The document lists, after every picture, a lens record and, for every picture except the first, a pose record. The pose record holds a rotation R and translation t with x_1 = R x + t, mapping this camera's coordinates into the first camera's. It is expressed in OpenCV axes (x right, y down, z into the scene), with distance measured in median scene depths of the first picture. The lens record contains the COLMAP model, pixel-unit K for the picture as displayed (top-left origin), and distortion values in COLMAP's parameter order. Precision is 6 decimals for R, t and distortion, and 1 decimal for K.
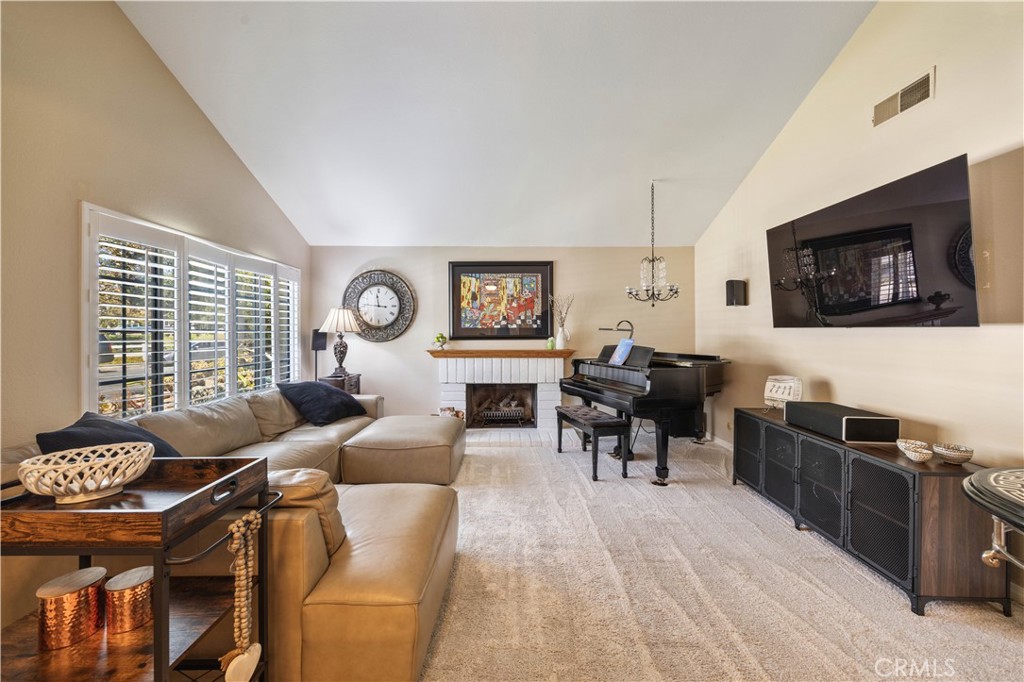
lens RADIAL K [[391.7, 0, 512.1], [0, 391.7, 332.2], [0, 0, 1]] dist [-0.001146, -0.000080]
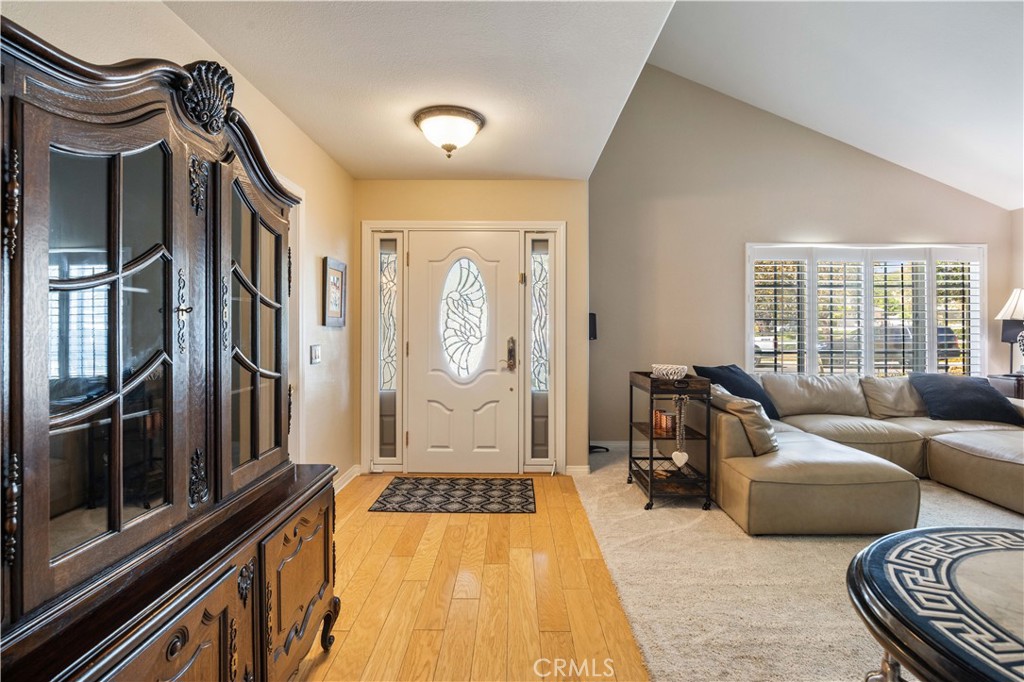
lens RADIAL K [[510.2, 0, 511.9], [0, 510.2, 324.0], [0, 0, 1]] dist [-0.004198, -0.000901]
pose [[-0.012303, -0.002625, -0.999921, 0.530019], [-0.000005, 0.999997, -0.002625, 0.011149], [0.999924, -0.000027, -0.012303, 0.004710]]
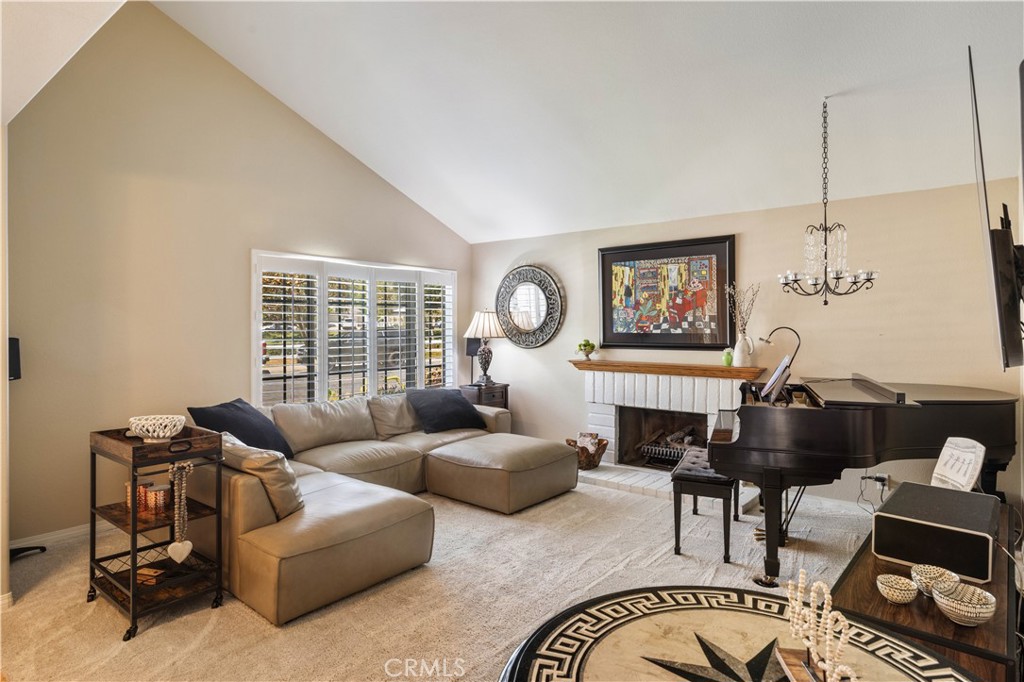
lens RADIAL K [[575.9, 0, 510.7], [0, 575.9, 326.3], [0, 0, 1]] dist [0.000547, 0.000063]
pose [[0.769437, 0.001200, -0.638722, 0.447783], [0.001856, 0.999990, 0.004115, -0.029523], [0.638720, -0.004352, 0.769427, -0.002645]]
